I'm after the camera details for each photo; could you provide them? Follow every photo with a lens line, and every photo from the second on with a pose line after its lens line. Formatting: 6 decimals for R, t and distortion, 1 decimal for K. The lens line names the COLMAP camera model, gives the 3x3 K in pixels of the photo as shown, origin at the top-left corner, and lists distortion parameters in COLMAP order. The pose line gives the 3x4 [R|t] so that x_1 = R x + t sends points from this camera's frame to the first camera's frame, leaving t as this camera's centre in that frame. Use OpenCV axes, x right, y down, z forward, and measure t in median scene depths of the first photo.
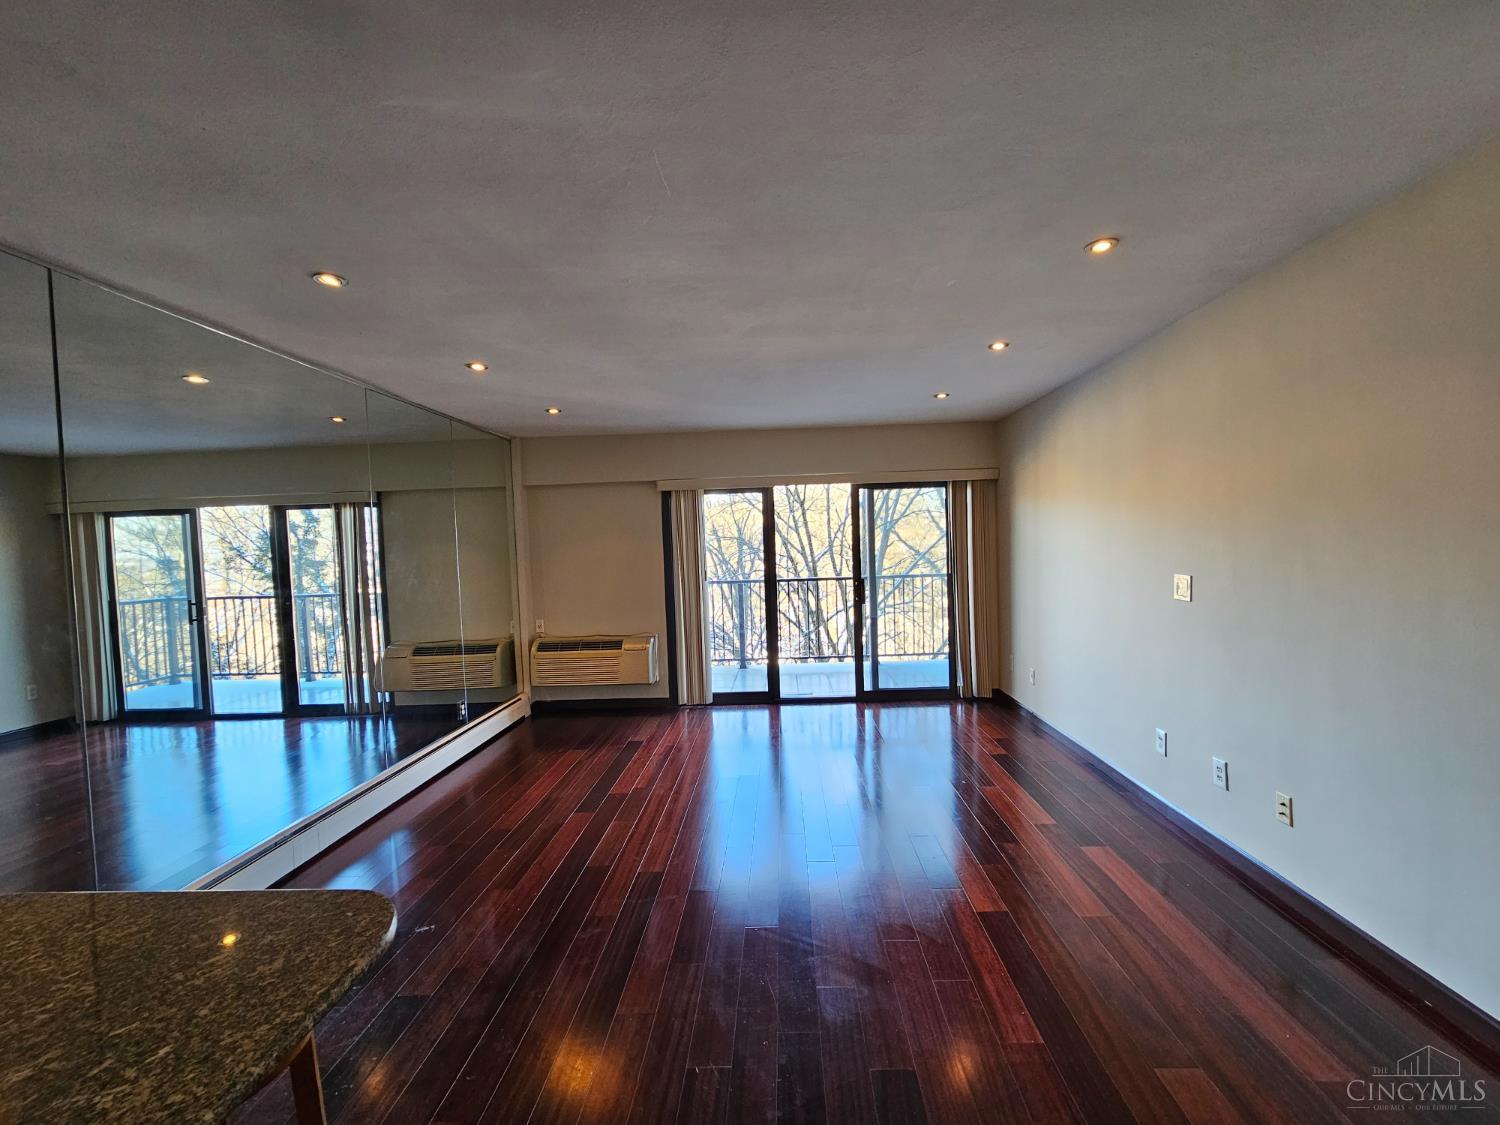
lens RADIAL K [[614.9, 0, 756.1], [0, 614.9, 561.5], [0, 0, 1]] dist [-0.001262, 0.000850]
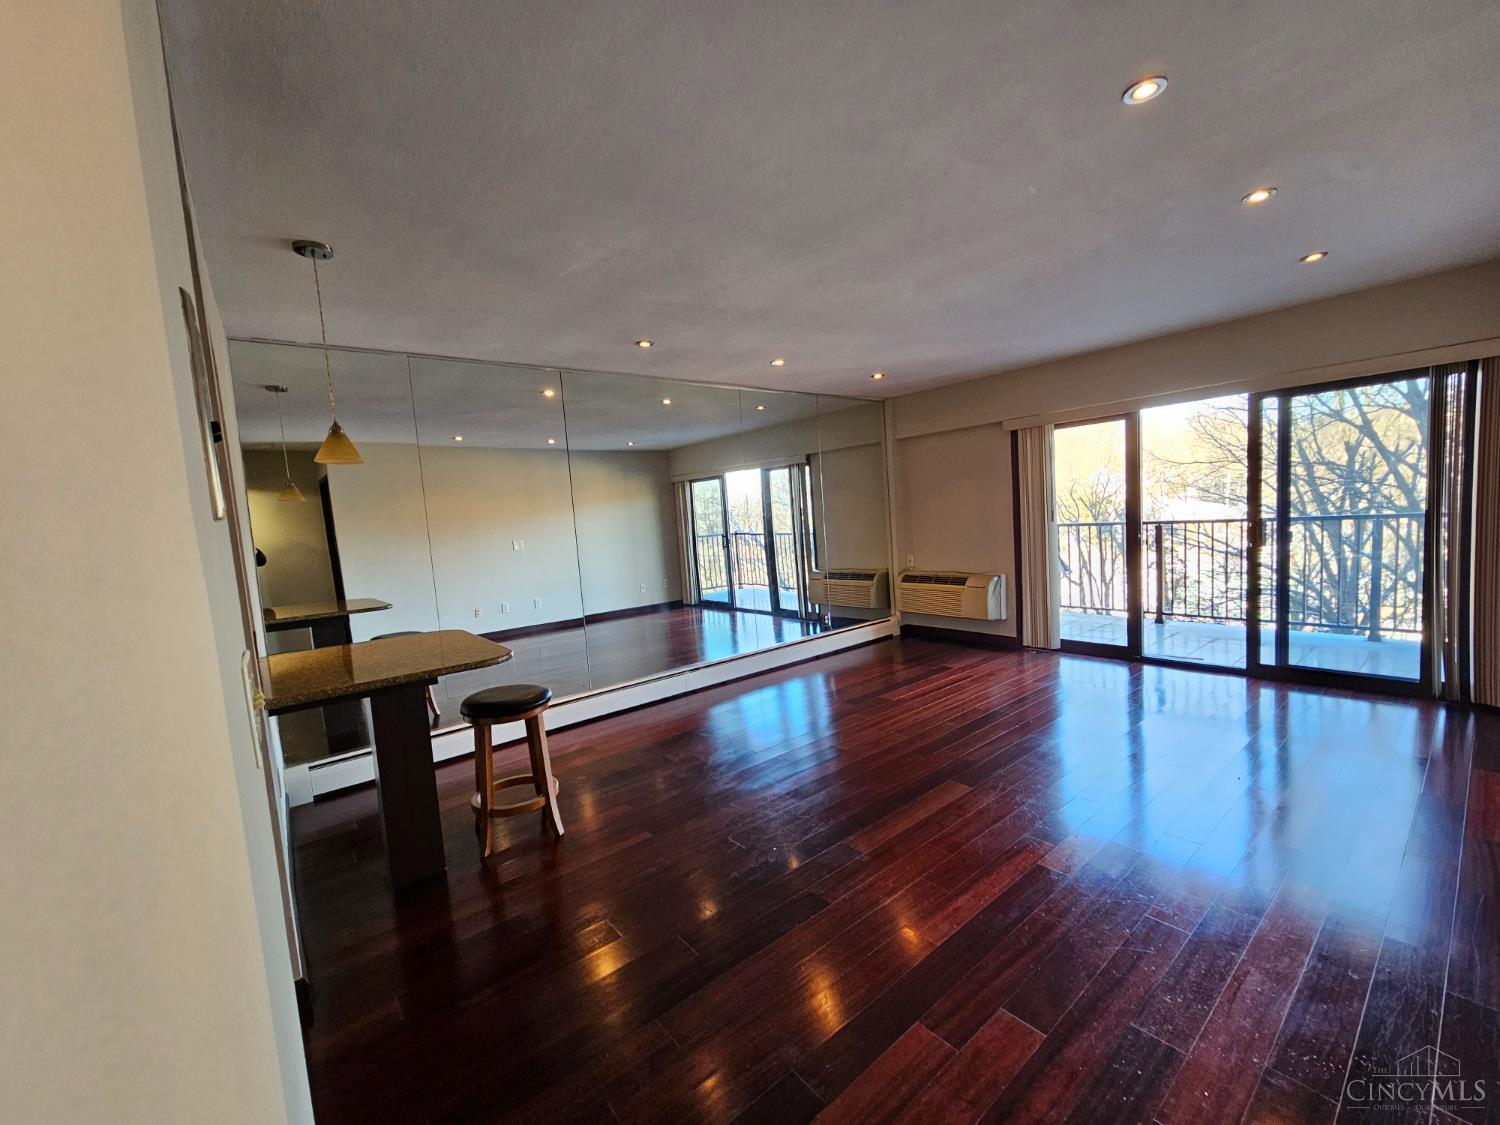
lens RADIAL K [[614.9, 0, 759.0], [0, 614.9, 566.2], [0, 0, 1]] dist [-0.001262, 0.000850]
pose [[0.661307, 0.054105, -0.748161, 0.329561], [0.024114, 0.995346, 0.093295, 0.000588], [0.749727, -0.079738, 0.656925, 0.028681]]
